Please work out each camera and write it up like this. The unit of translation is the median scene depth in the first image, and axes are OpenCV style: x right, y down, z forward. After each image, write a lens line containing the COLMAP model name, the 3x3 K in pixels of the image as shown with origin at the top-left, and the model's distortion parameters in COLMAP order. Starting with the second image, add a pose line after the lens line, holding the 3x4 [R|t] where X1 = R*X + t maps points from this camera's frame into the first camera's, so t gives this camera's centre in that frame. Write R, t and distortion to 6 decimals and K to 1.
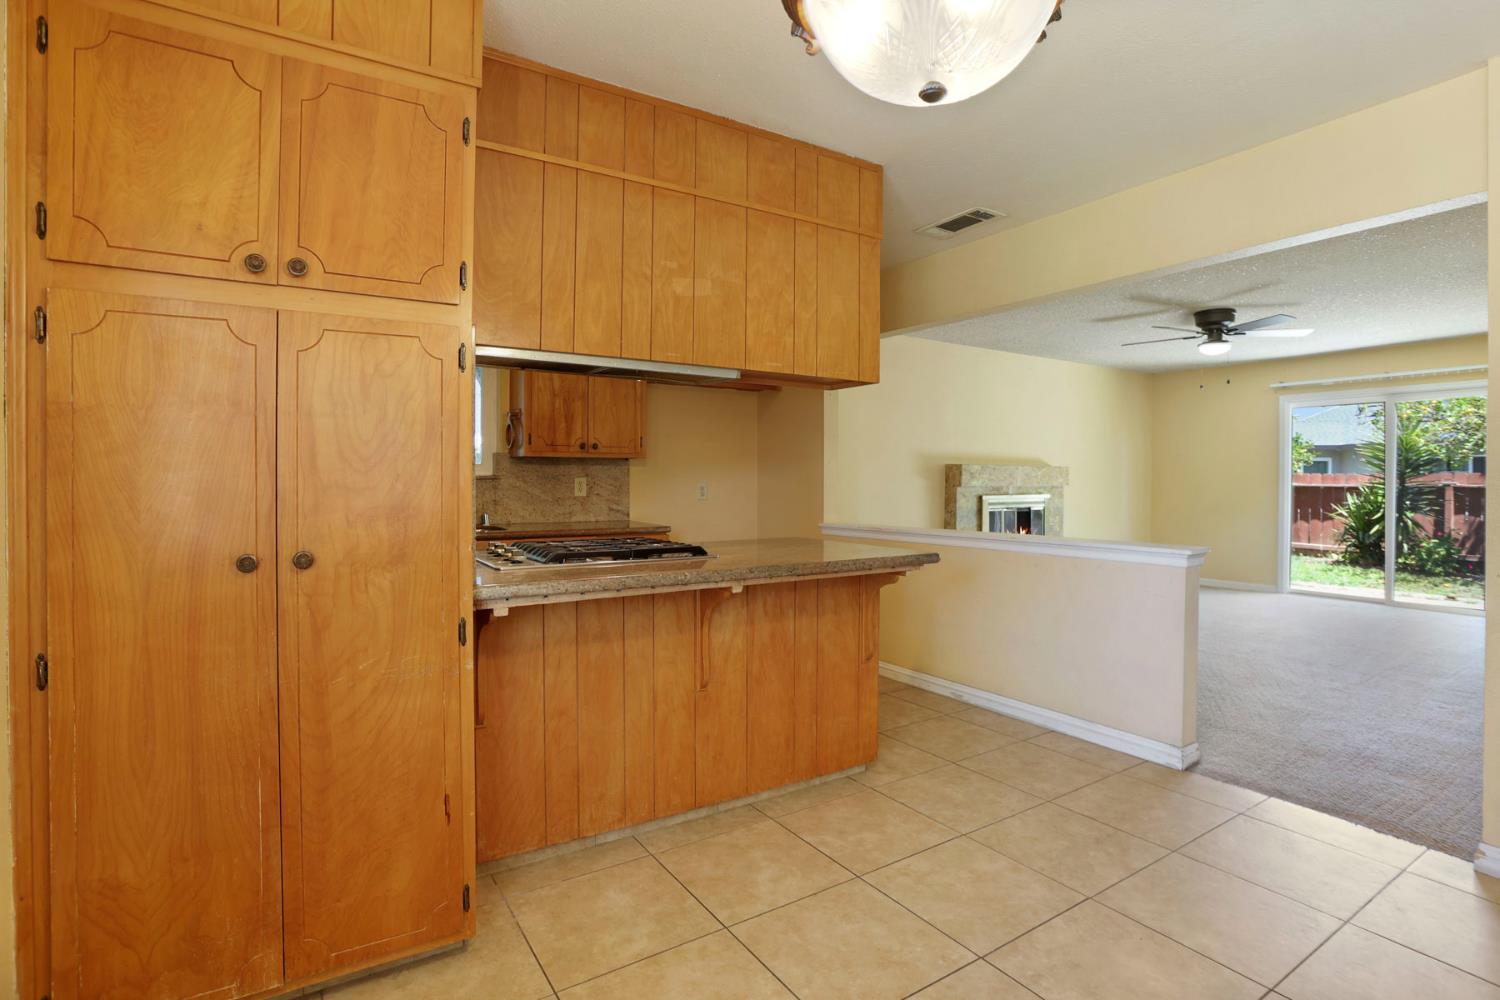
lens RADIAL K [[742.9, 0, 755.9], [0, 742.9, 490.4], [0, 0, 1]] dist [-0.037536, 0.013520]
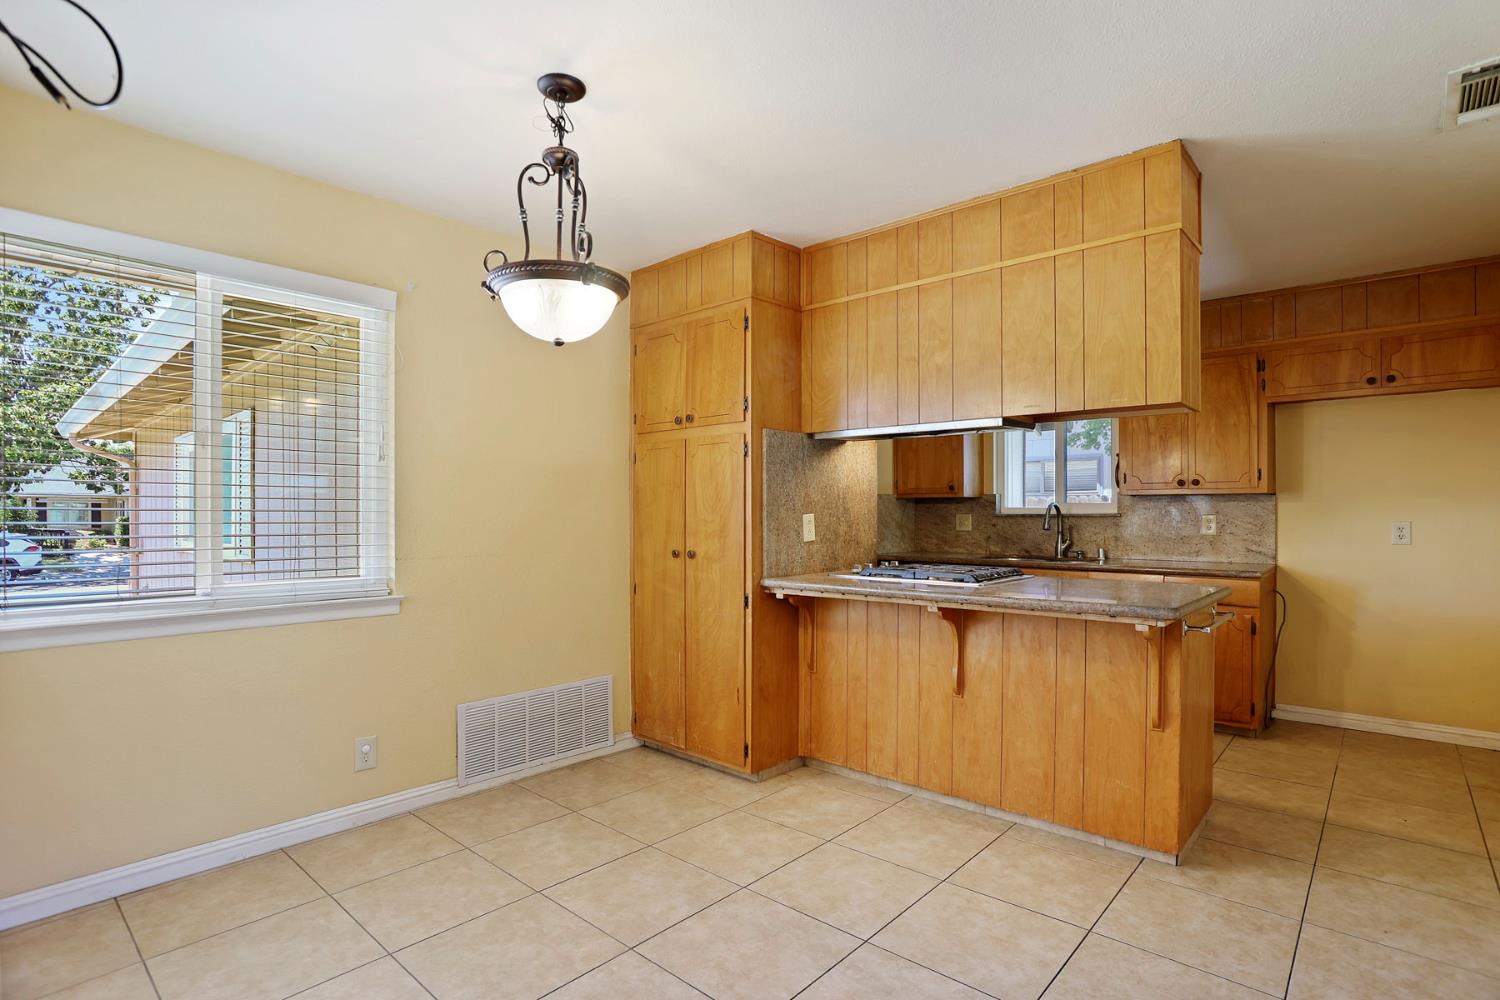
lens RADIAL K [[742.9, 0, 755.2], [0, 742.9, 519.9], [0, 0, 1]] dist [-0.037536, 0.013520]
pose [[0.270695, 0.004969, -0.962652, 0.987451], [-0.015696, 0.999877, 0.000747, -0.005629], [0.962537, 0.014908, 0.270739, 0.380658]]
